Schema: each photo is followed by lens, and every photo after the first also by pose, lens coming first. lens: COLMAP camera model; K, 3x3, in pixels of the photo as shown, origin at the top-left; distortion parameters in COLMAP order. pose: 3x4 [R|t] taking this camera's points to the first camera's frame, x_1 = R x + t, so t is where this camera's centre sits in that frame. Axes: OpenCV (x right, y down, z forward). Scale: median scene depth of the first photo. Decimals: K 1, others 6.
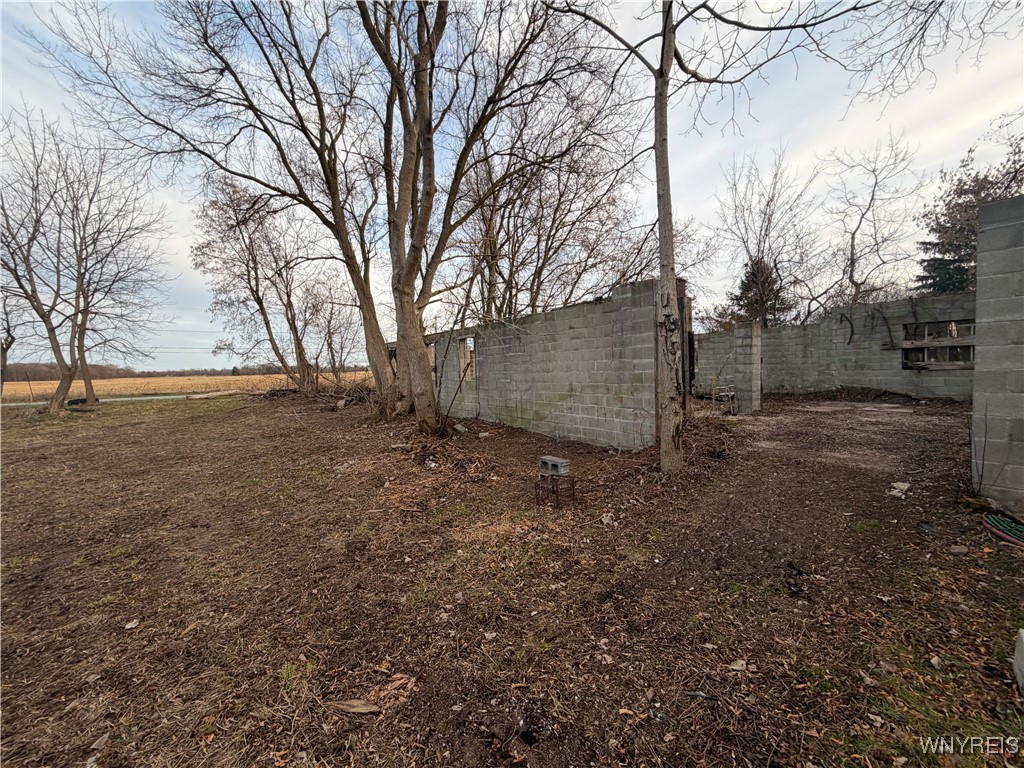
lens RADIAL K [[408.0, 0, 509.9], [0, 408.0, 385.7], [0, 0, 1]] dist [0.000730, -0.000283]
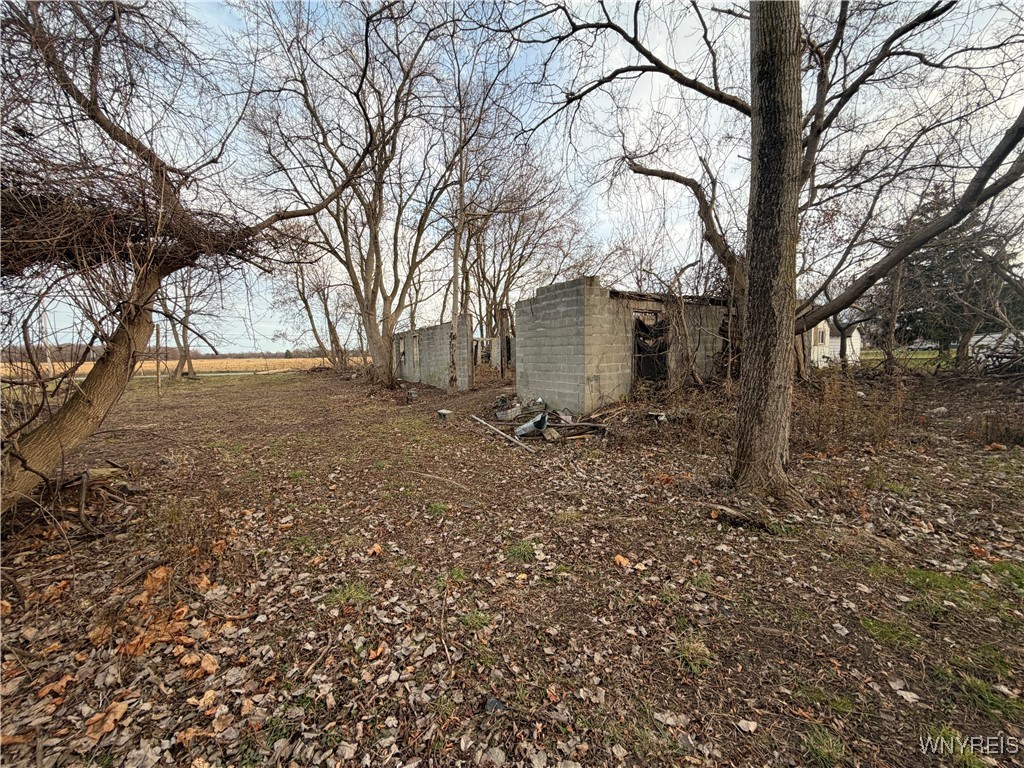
lens RADIAL K [[408.5, 0, 509.6], [0, 408.5, 386.0], [0, 0, 1]] dist [0.000618, -0.000087]
pose [[0.995323, 0.017228, -0.095058, 0.322722], [-0.013759, 0.999220, 0.037027, 0.017822], [0.095622, -0.035546, 0.994783, -0.480669]]
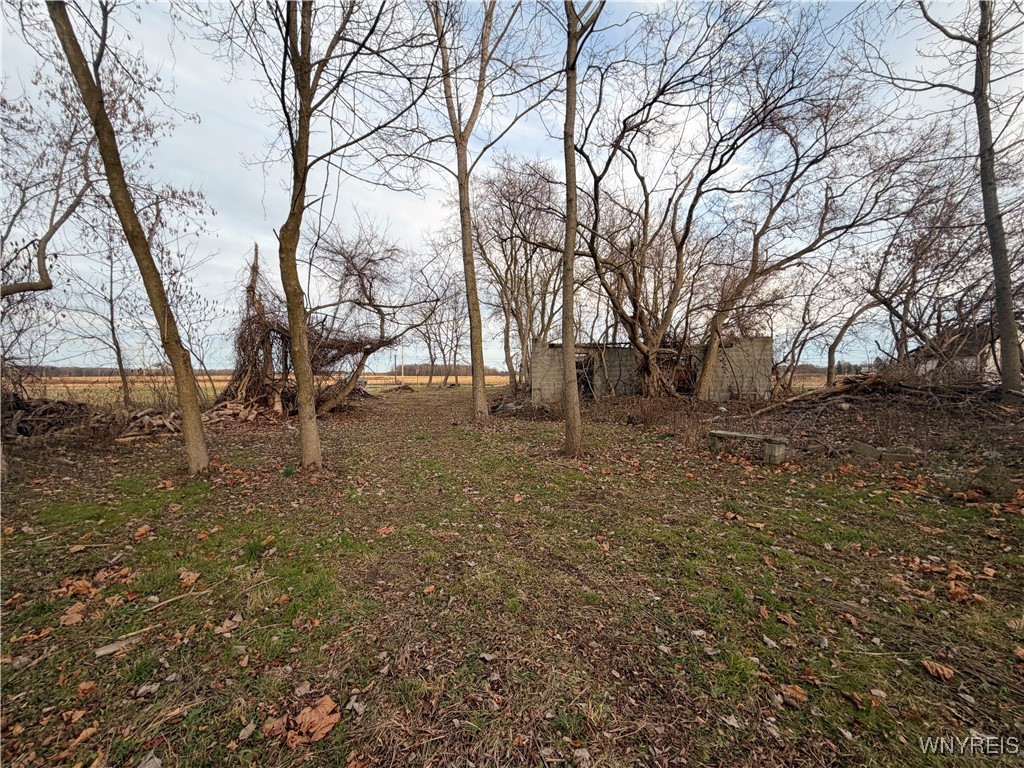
lens RADIAL K [[408.5, 0, 509.6], [0, 408.5, 386.0], [0, 0, 1]] dist [0.000618, -0.000087]
pose [[0.753037, 0.043274, -0.656553, 1.063480], [-0.049311, 0.998740, 0.009270, 0.011699], [0.656128, 0.025394, 0.754223, -0.800449]]
